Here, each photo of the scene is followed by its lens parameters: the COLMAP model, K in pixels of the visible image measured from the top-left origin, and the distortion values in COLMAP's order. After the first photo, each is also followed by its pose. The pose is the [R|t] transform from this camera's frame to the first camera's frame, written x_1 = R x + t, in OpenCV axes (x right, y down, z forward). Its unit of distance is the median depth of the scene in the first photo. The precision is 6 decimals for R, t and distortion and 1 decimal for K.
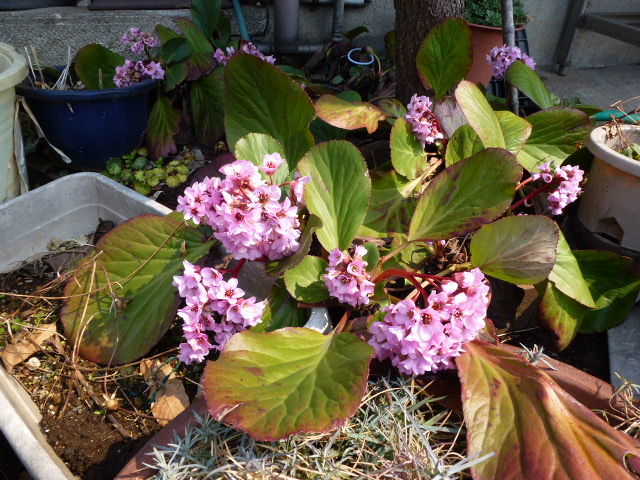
lens RADIAL K [[462.2, 0, 320.0], [0, 462.2, 240.0], [0, 0, 1]] dist [-0.049849, 0.007253]
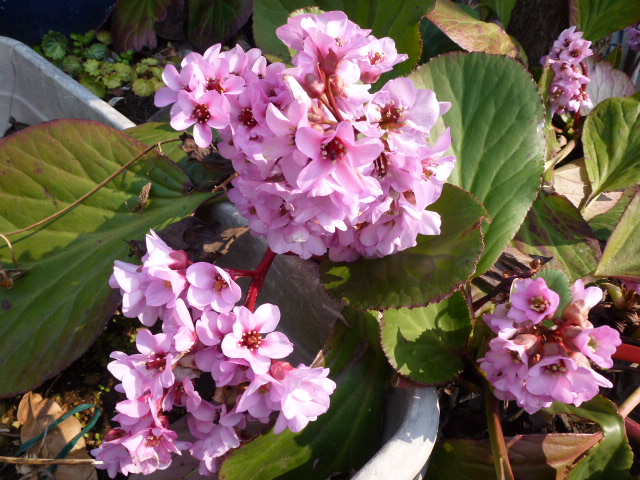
lens RADIAL K [[462.2, 0, 320.0], [0, 462.2, 240.0], [0, 0, 1]] dist [-0.049849, 0.007253]
pose [[0.974847, 0.194071, 0.109593, -0.191982], [-0.200177, 0.978600, 0.047666, 0.002876], [-0.097997, -0.068405, 0.992833, 0.588284]]
